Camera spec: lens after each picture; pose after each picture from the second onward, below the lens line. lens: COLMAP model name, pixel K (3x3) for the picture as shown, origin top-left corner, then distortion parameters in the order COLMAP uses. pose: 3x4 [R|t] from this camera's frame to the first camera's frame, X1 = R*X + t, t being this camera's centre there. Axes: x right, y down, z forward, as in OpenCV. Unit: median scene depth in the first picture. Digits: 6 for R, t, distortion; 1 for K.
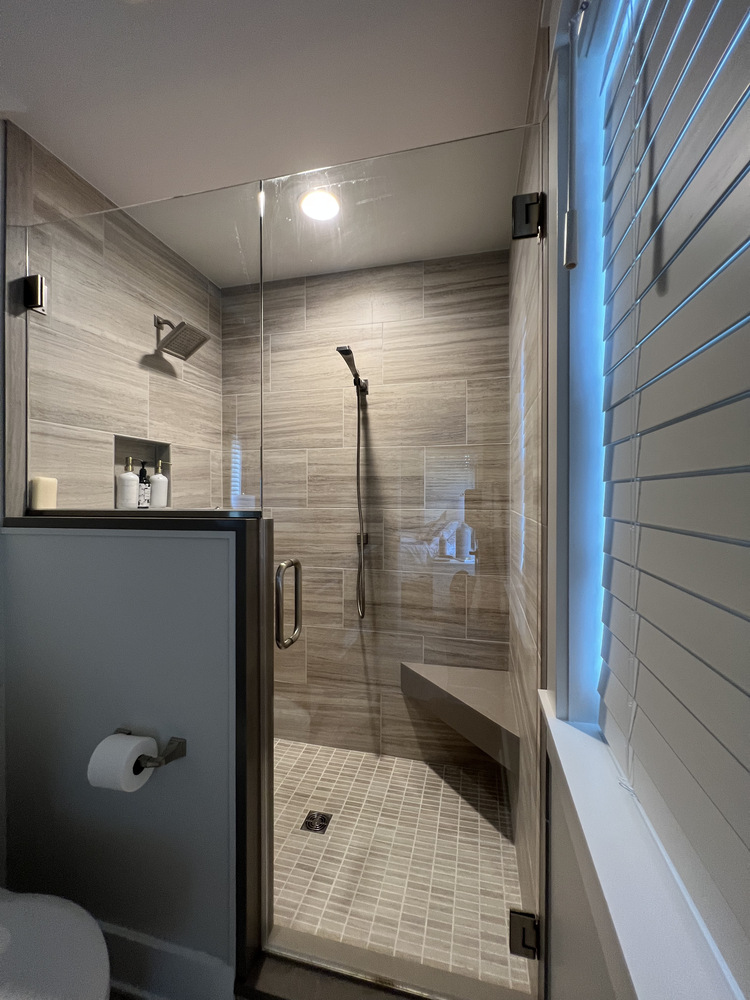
lens RADIAL K [[401.1, 0, 377.3], [0, 401.1, 499.6], [0, 0, 1]] dist [-0.001726, -0.000035]
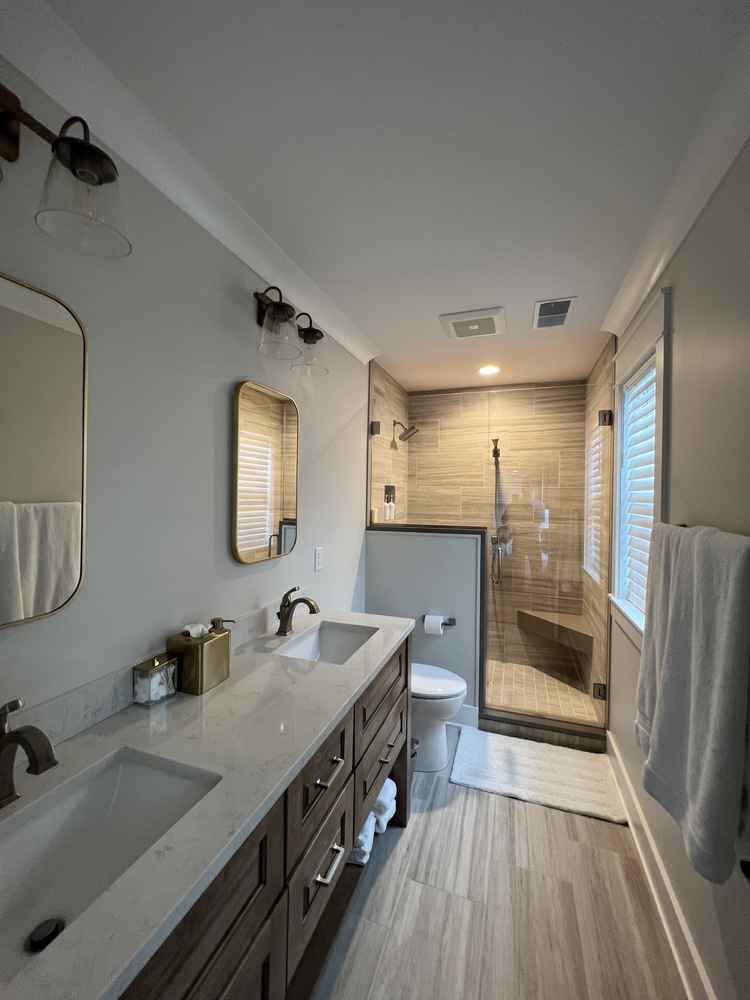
lens RADIAL K [[401.1, 0, 378.7], [0, 401.1, 499.4], [0, 0, 1]] dist [-0.001726, -0.000035]
pose [[0.995634, 0.015143, -0.092111, -0.398870], [-0.015254, 0.999884, -0.000501, -0.069949], [0.092092, 0.001904, 0.995749, -0.821186]]
